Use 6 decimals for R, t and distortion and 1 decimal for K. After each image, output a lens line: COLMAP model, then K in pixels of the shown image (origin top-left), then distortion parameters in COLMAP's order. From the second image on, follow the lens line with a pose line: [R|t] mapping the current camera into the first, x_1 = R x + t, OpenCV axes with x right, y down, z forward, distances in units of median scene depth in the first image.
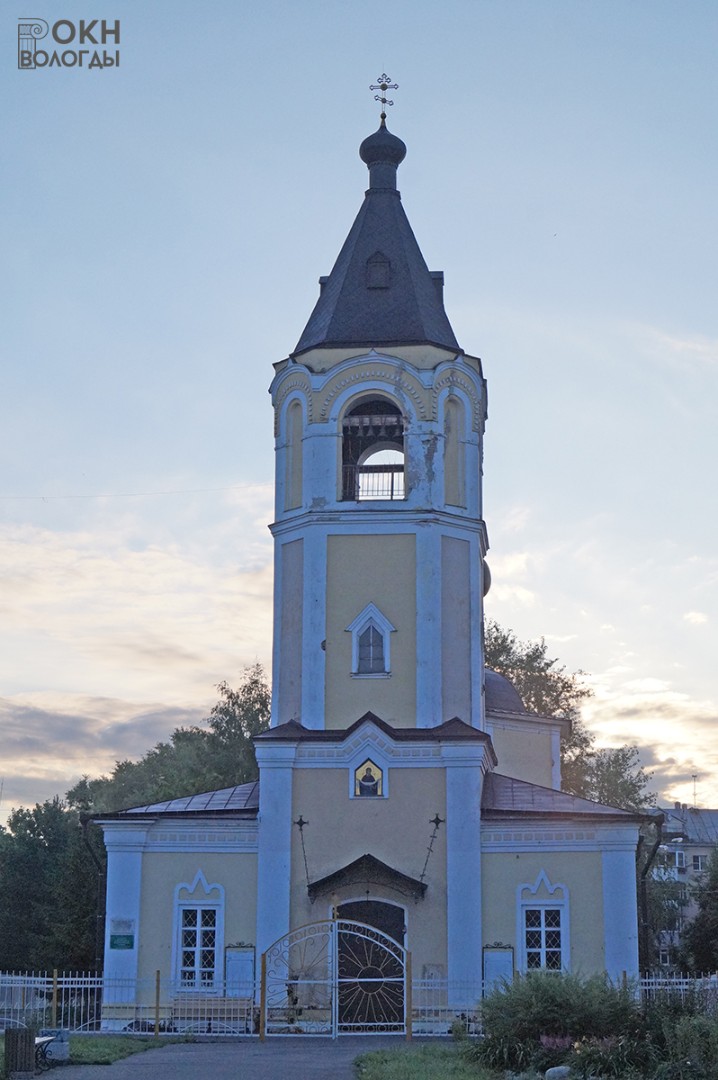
lens RADIAL K [[1864.8, 0, 359.0], [0, 1864.8, 540.0], [0, 0, 1]] dist [0.001194, 0.091463]
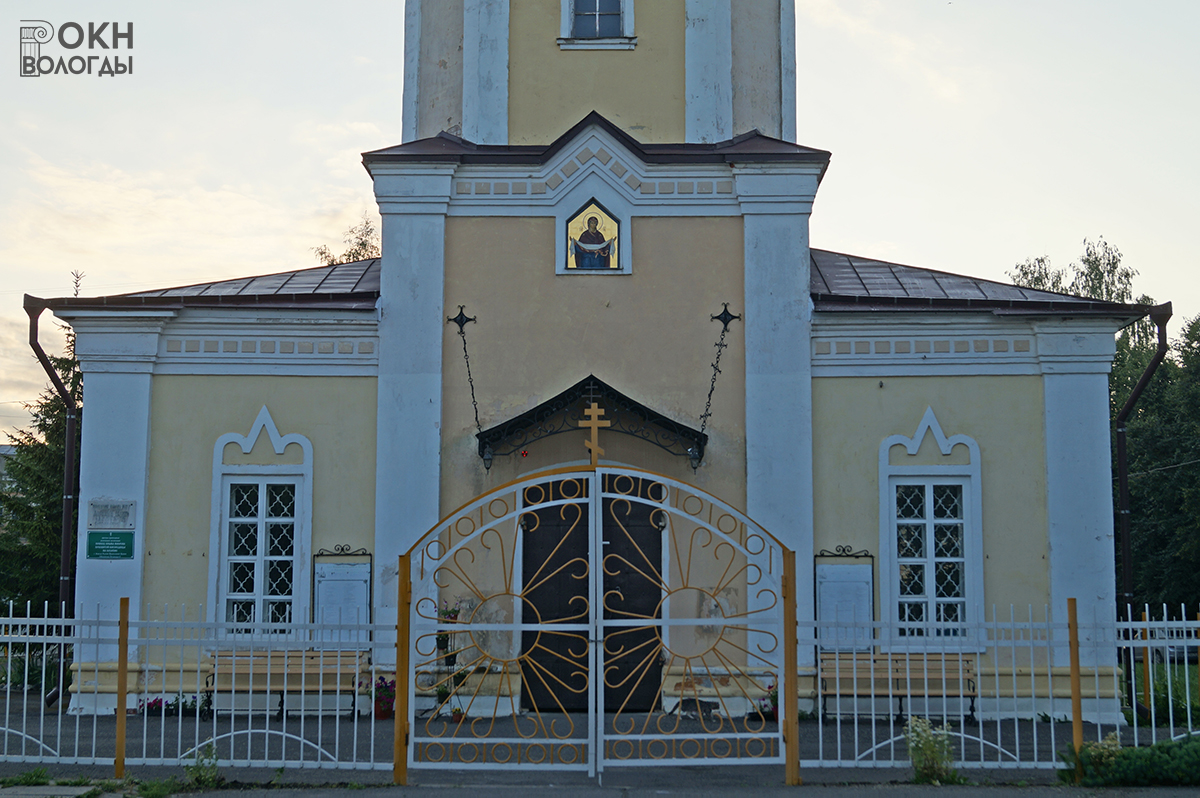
lens RADIAL K [[1724.2, 0, 600.0], [0, 1724.2, 399.0], [0, 0, 1]] dist [-0.006921, 0.036905]
pose [[0.996442, 0.009061, 0.083793, -0.032958], [-0.018165, 0.993927, 0.108532, 0.121634], [-0.082301, -0.109668, 0.990555, 0.523929]]
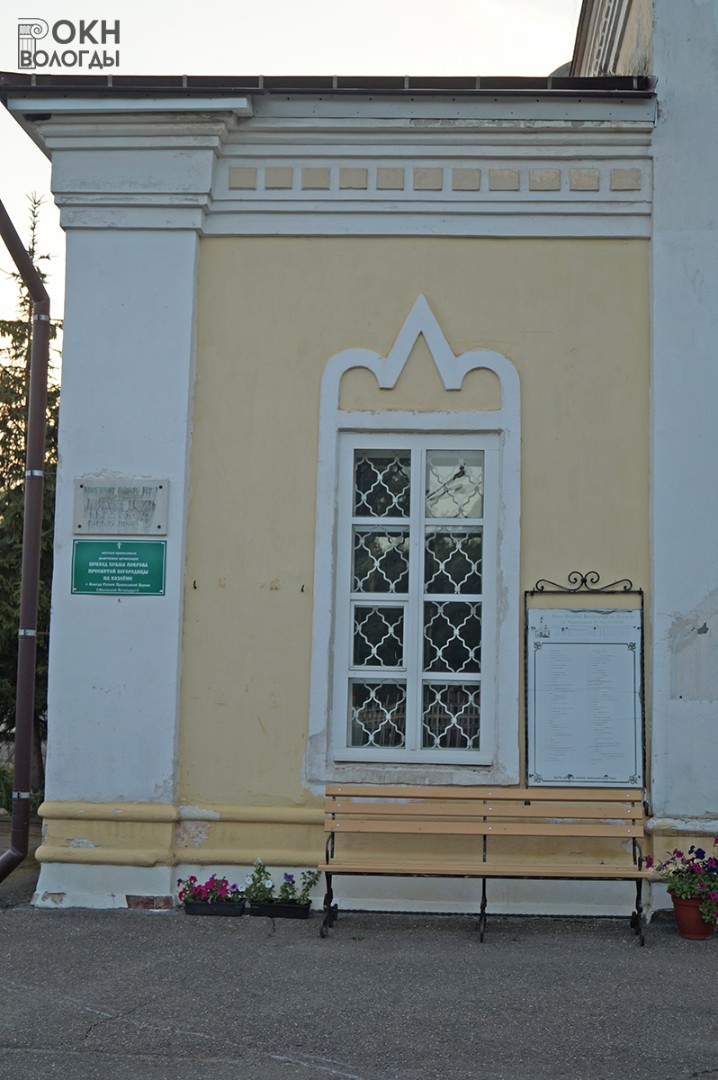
lens RADIAL K [[1437.5, 0, 359.0], [0, 1437.5, 540.0], [0, 0, 1]] dist [-0.023693, -0.004598]
pose [[0.998982, 0.017649, 0.041524, -0.102309], [-0.022597, 0.992286, 0.121897, 0.186981], [-0.039053, -0.122711, 0.991674, 0.803709]]
